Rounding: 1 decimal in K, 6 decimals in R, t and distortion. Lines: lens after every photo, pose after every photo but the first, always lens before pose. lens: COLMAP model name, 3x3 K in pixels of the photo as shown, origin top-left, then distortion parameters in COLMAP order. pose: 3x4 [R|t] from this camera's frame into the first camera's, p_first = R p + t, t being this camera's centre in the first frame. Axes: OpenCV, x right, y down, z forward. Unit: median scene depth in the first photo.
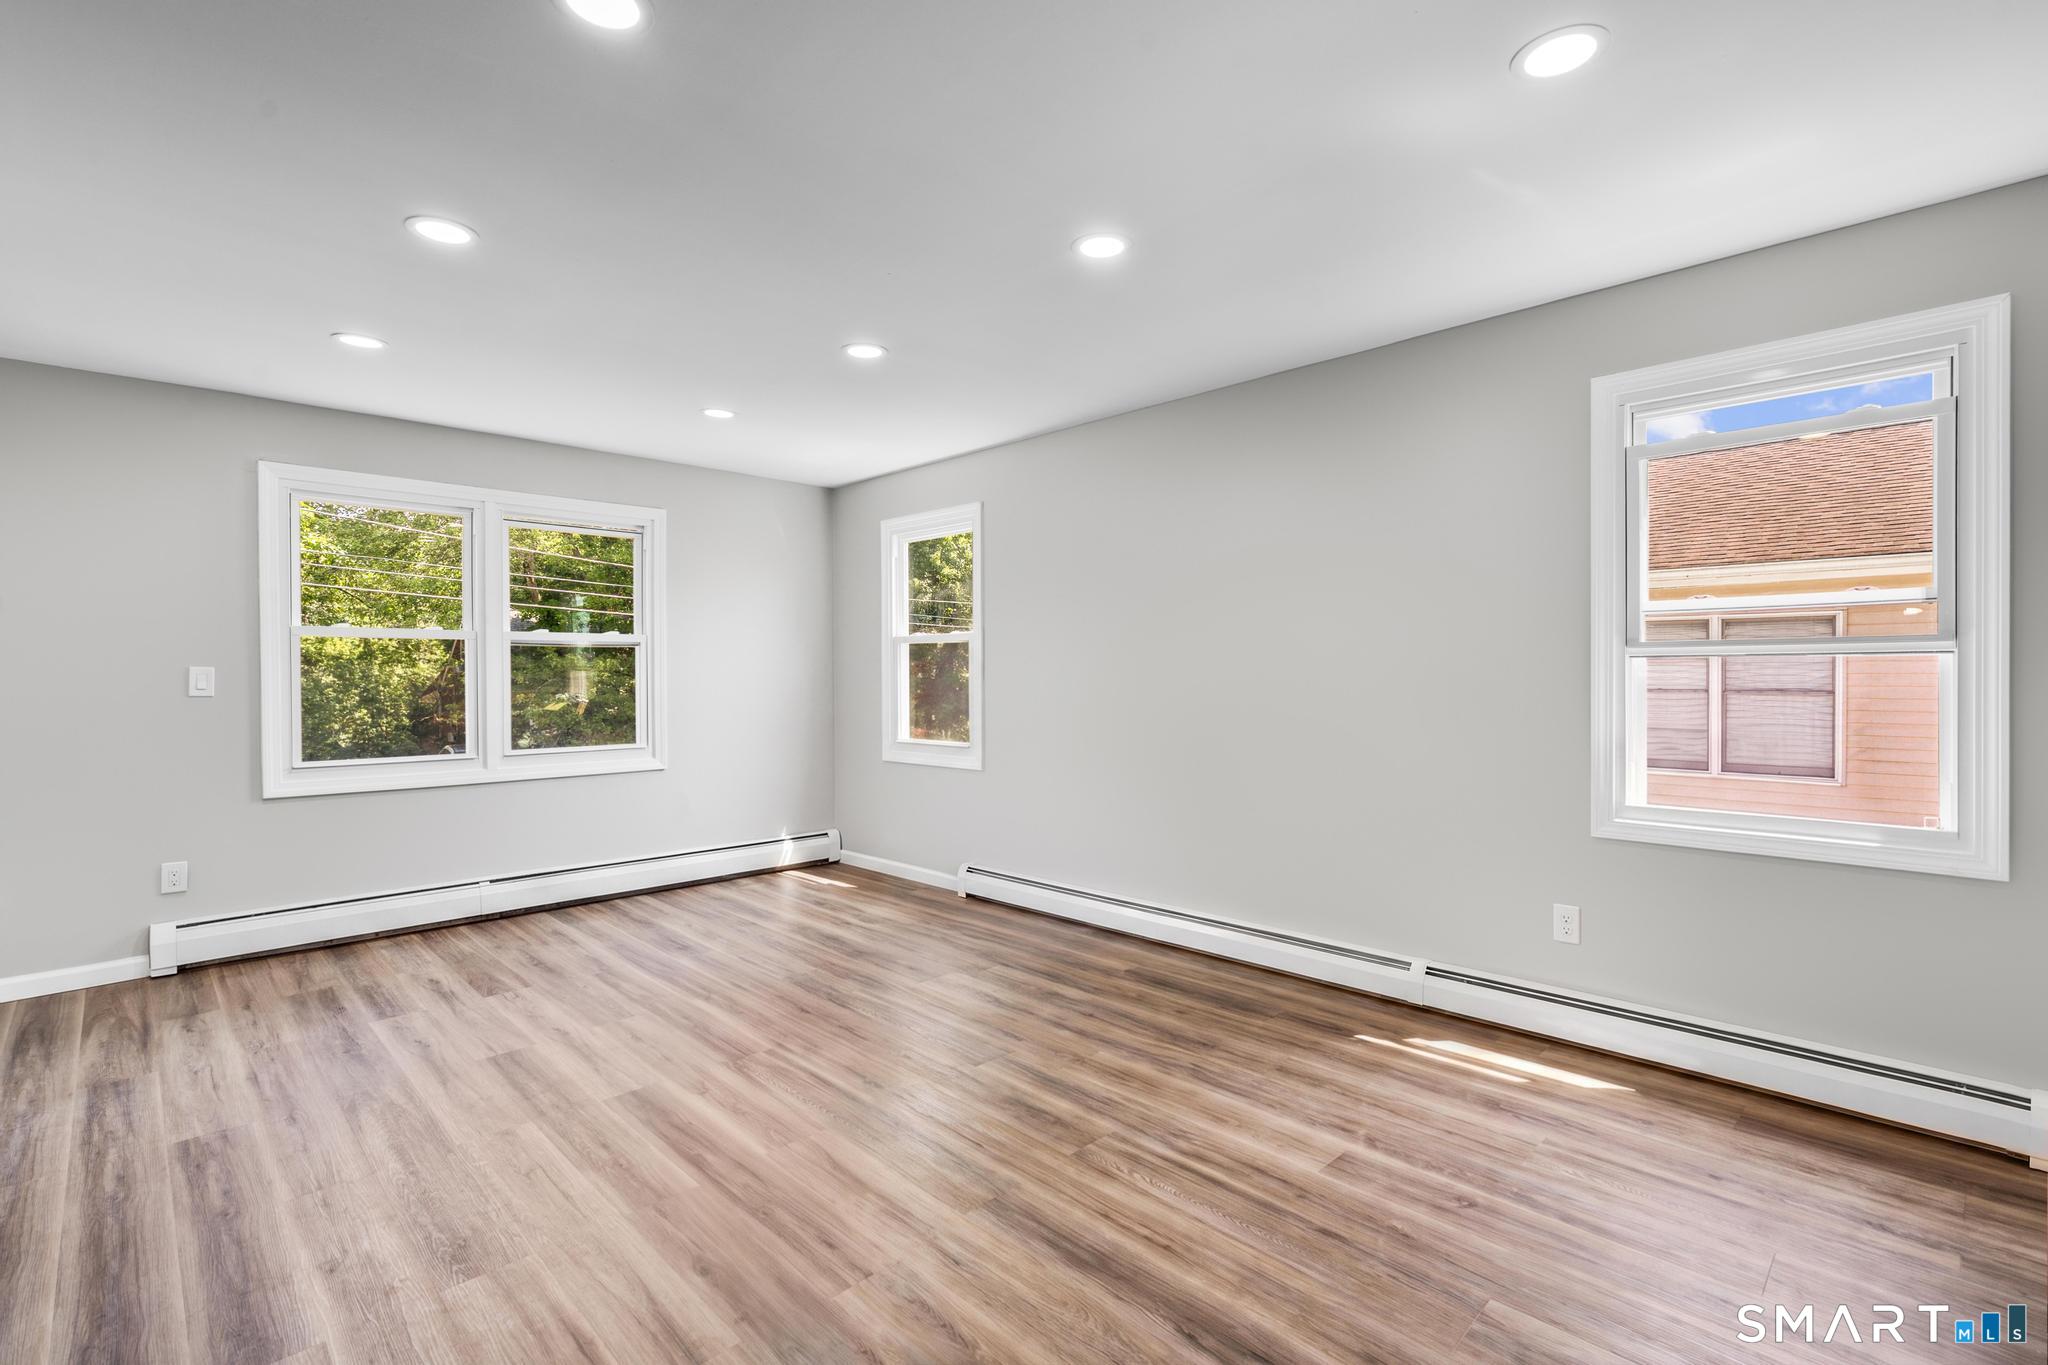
lens RADIAL K [[921.2, 0, 1030.8], [0, 921.2, 680.5], [0, 0, 1]] dist [-0.005869, 0.001045]
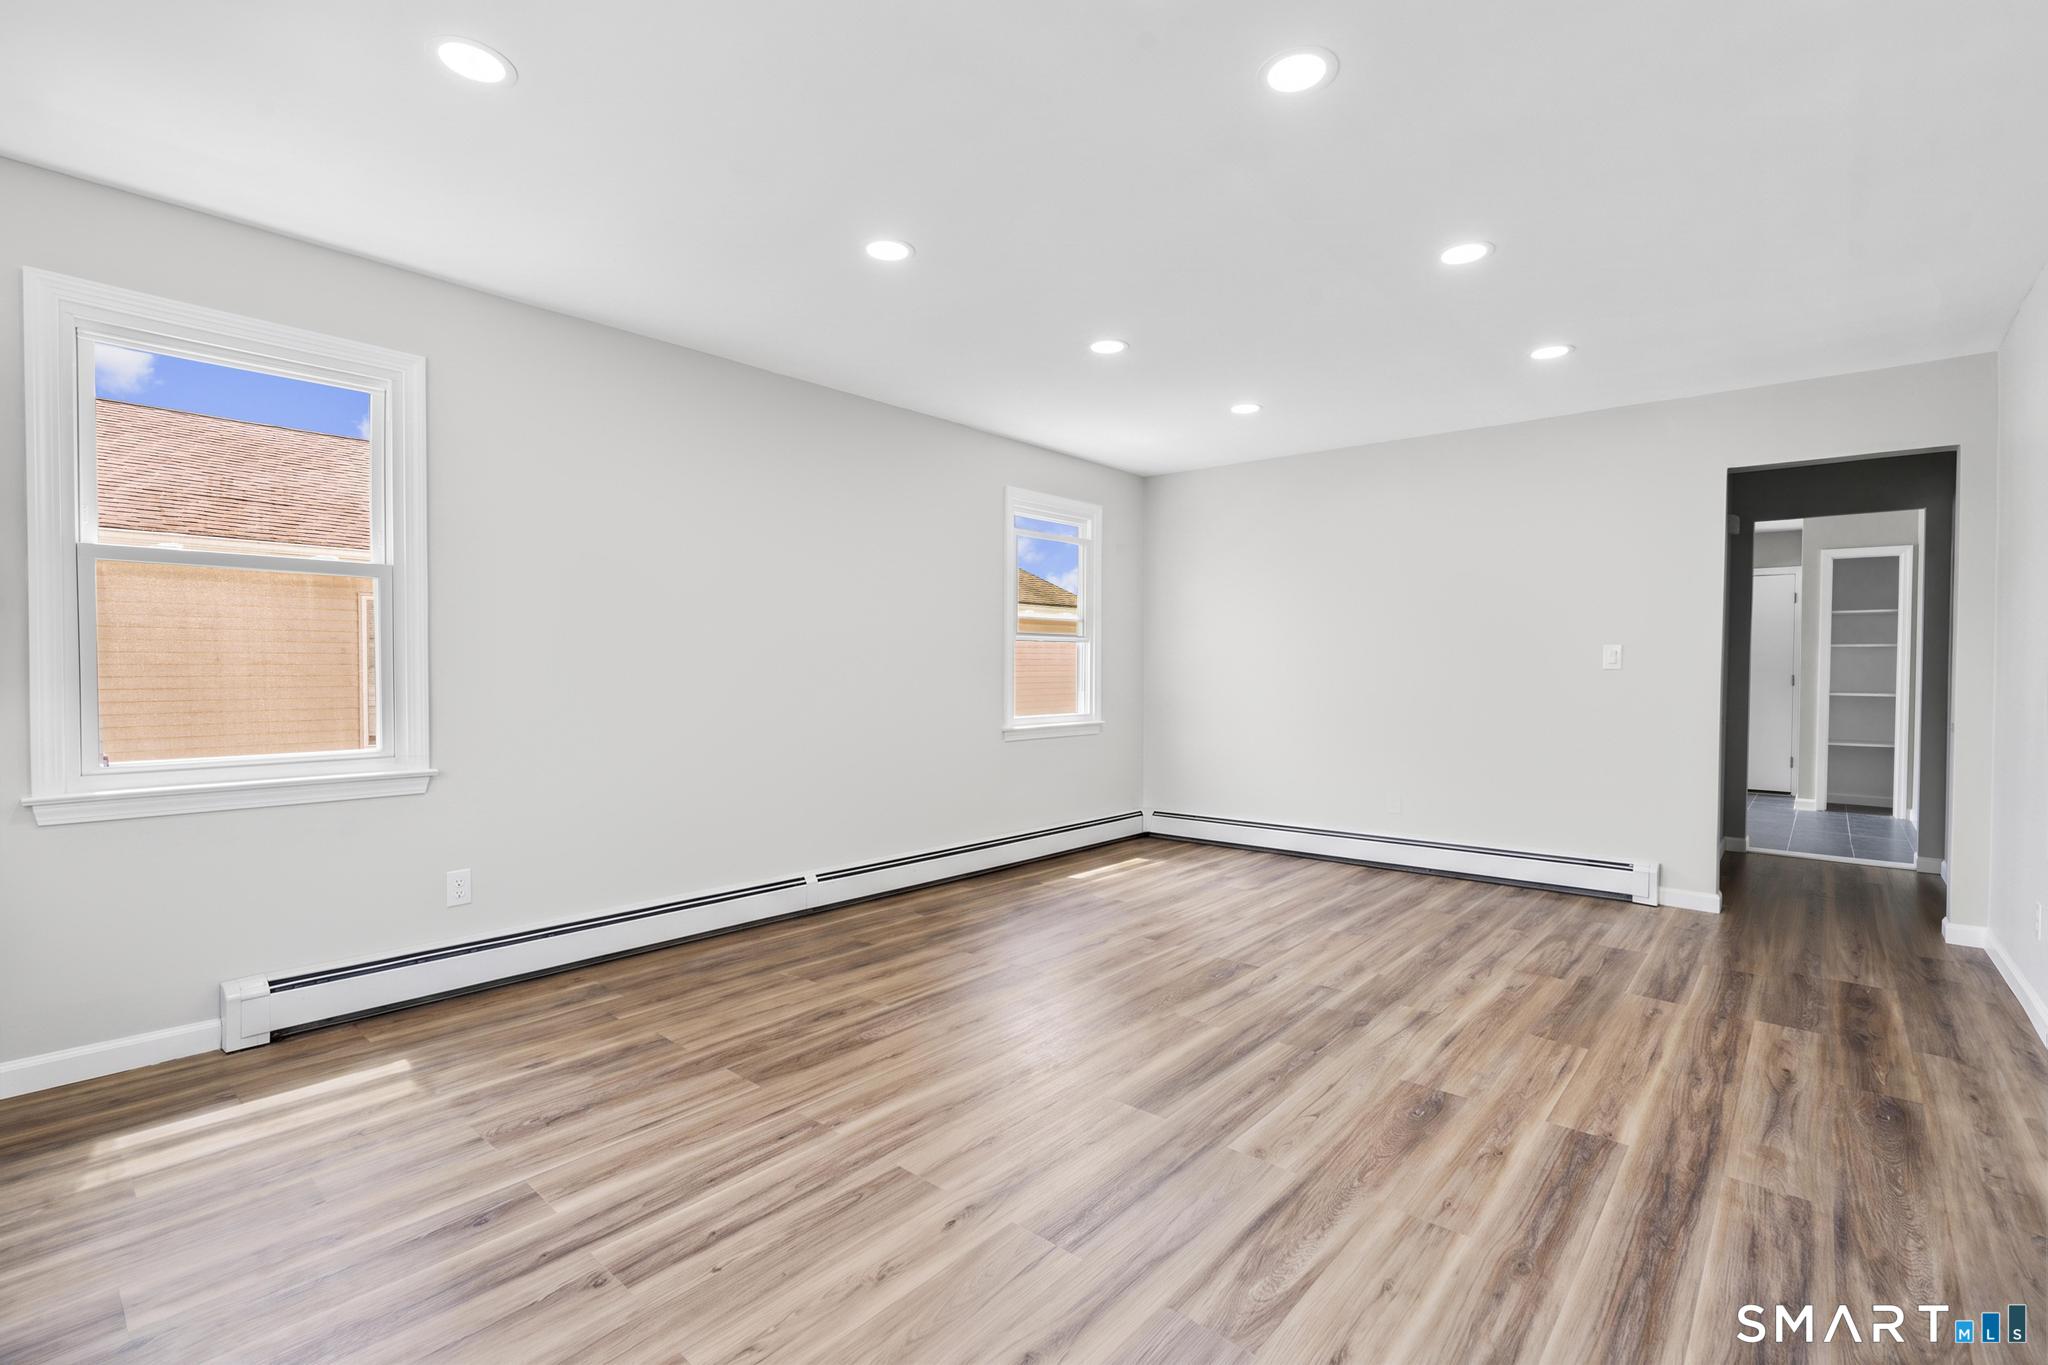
lens RADIAL K [[985.6, 0, 1029.8], [0, 985.6, 683.6], [0, 0, 1]] dist [0.001731, -0.000050]
pose [[-0.103074, -0.015743, 0.994549, -1.573251], [0.002791, 0.999866, 0.016117, 0.043553], [-0.994670, 0.004437, -0.103016, 1.409616]]
